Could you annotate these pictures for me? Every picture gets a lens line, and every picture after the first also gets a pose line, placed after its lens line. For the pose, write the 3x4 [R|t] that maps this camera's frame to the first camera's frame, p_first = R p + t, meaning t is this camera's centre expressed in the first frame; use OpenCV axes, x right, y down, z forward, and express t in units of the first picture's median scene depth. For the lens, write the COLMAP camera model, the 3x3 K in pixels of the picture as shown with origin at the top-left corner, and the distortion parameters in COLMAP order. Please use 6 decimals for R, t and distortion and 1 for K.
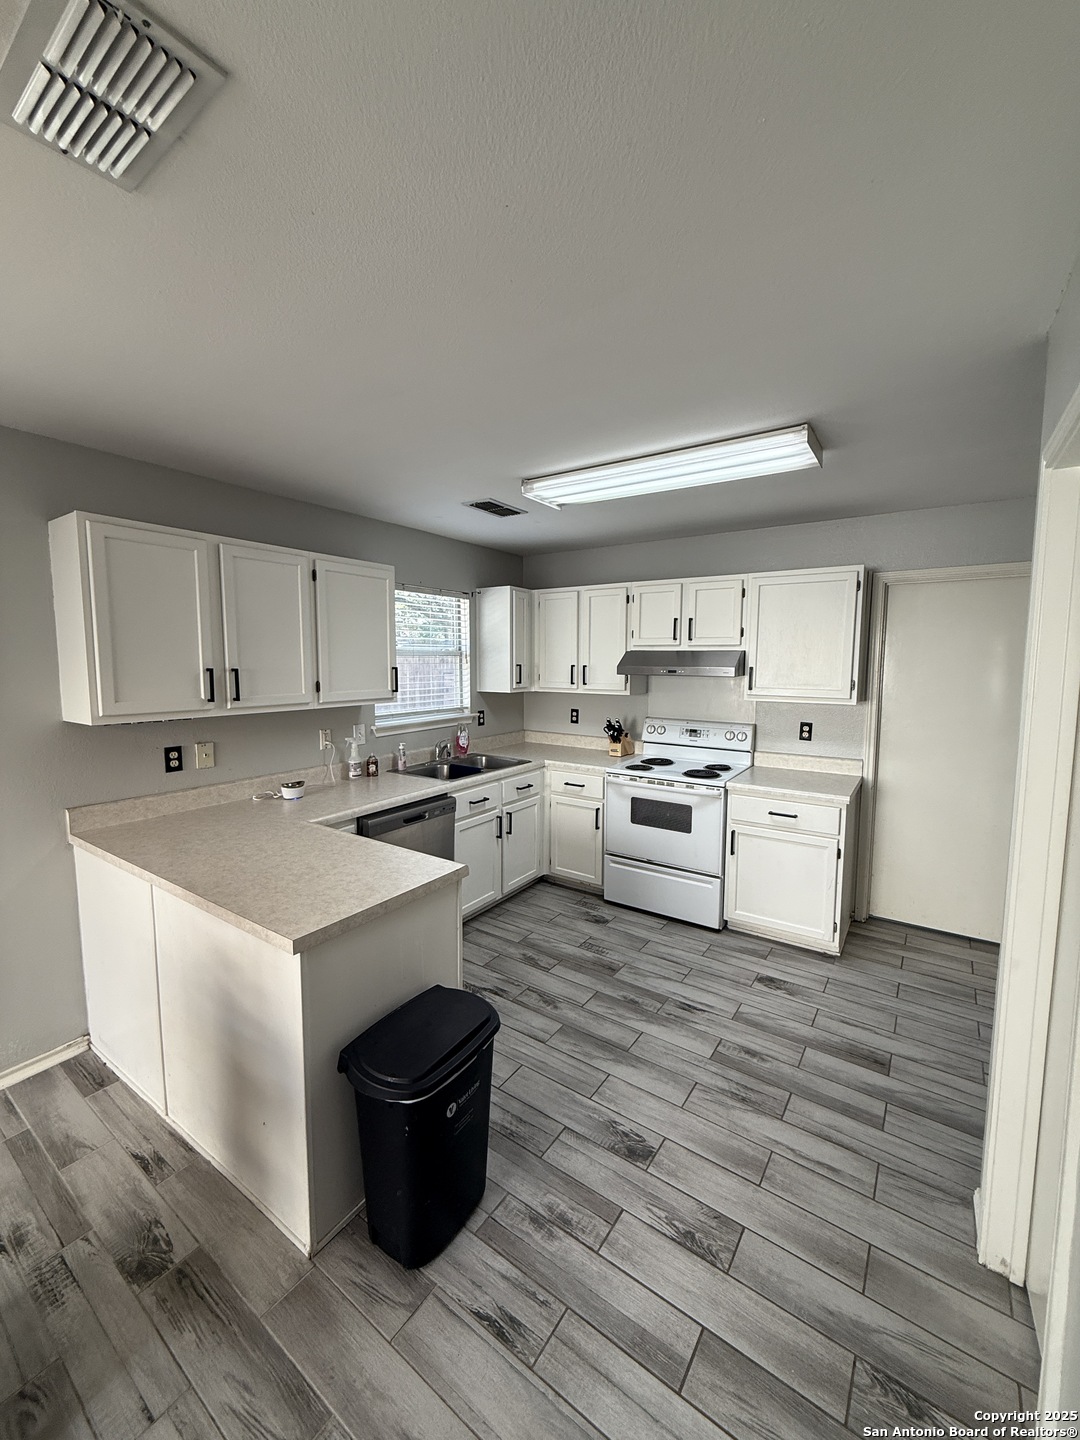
lens RADIAL K [[572.5, 0, 541.7], [0, 572.5, 715.9], [0, 0, 1]] dist [-0.001918, 0.000120]
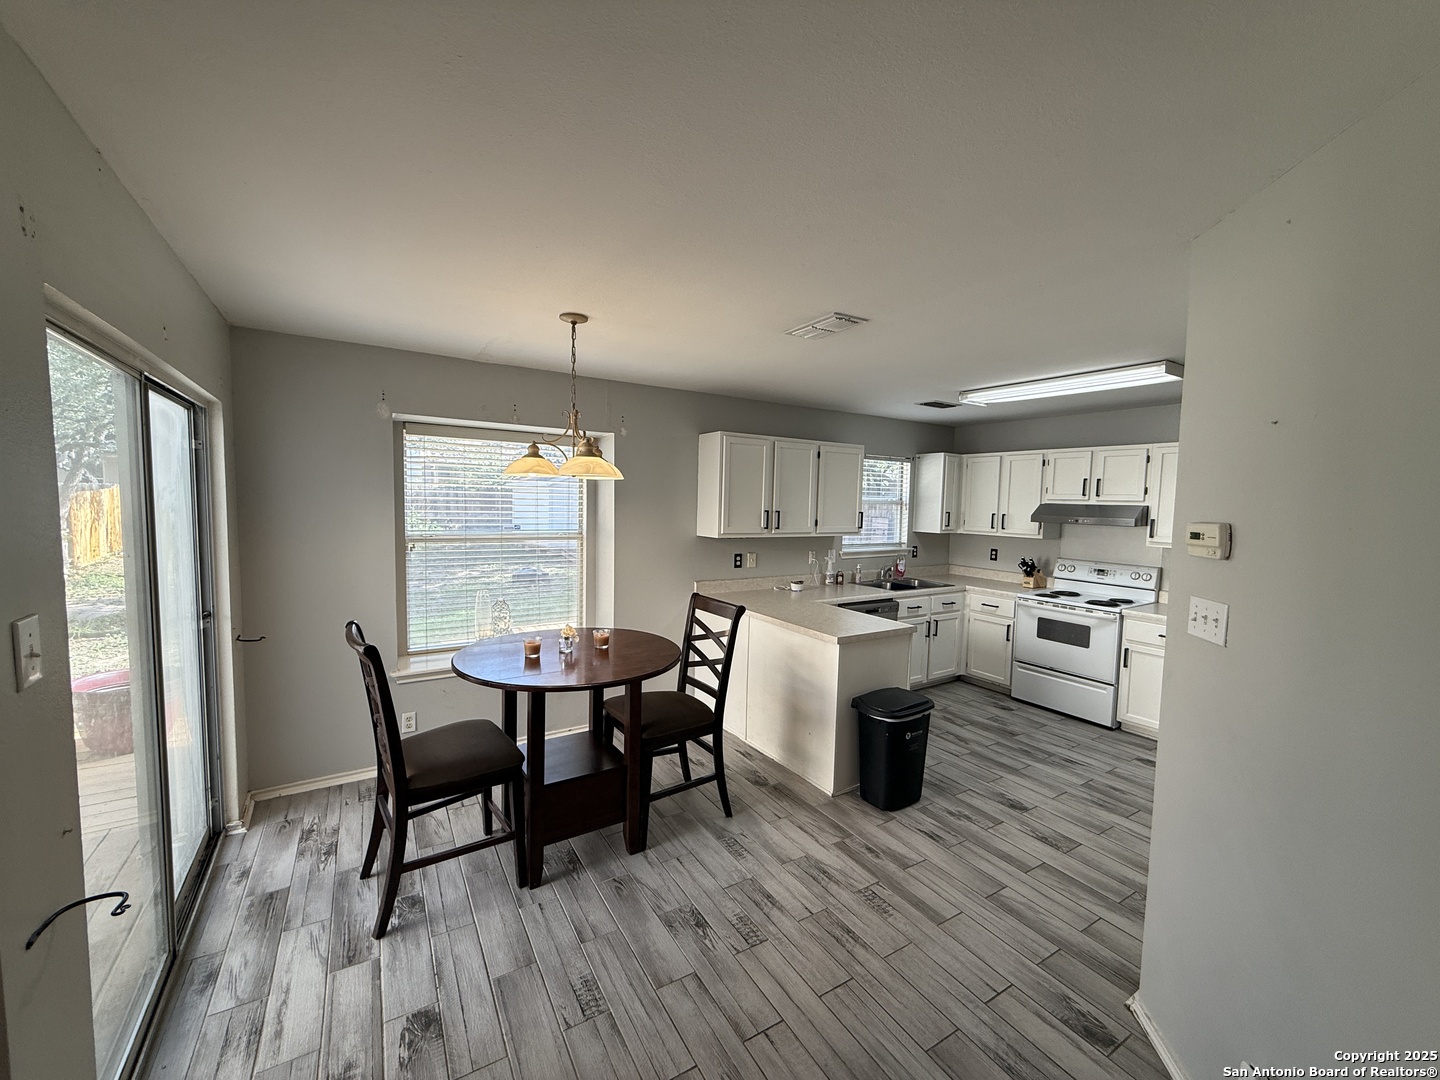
lens RADIAL K [[572.5, 0, 714.6], [0, 572.5, 540.3], [0, 0, 1]] dist [-0.001918, 0.000120]
pose [[0.916270, 0.045827, -0.397931, -0.007313], [-0.059052, 0.998033, -0.021035, 0.043986], [0.396184, 0.042773, 0.917174, -0.529974]]
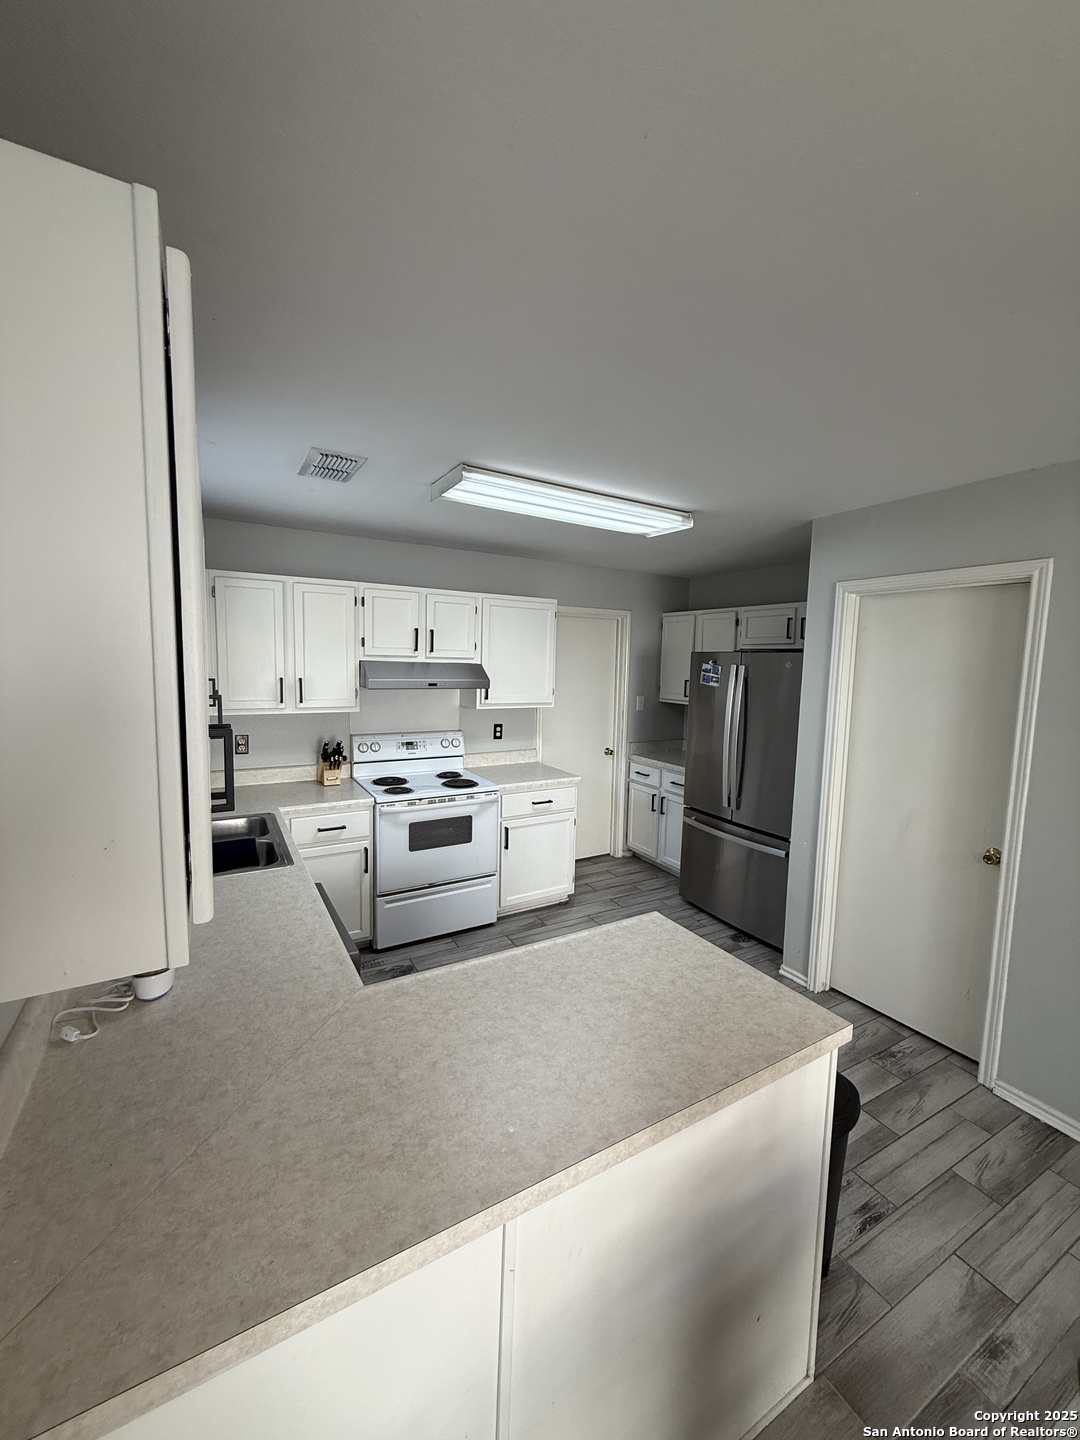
lens RADIAL K [[572.5, 0, 538.4], [0, 572.5, 713.8], [0, 0, 1]] dist [-0.001918, 0.000120]
pose [[0.431134, -0.078062, 0.898905, -0.624181], [0.068641, 0.996201, 0.053590, -0.074410], [-0.899673, 0.038598, 0.434854, 0.458481]]
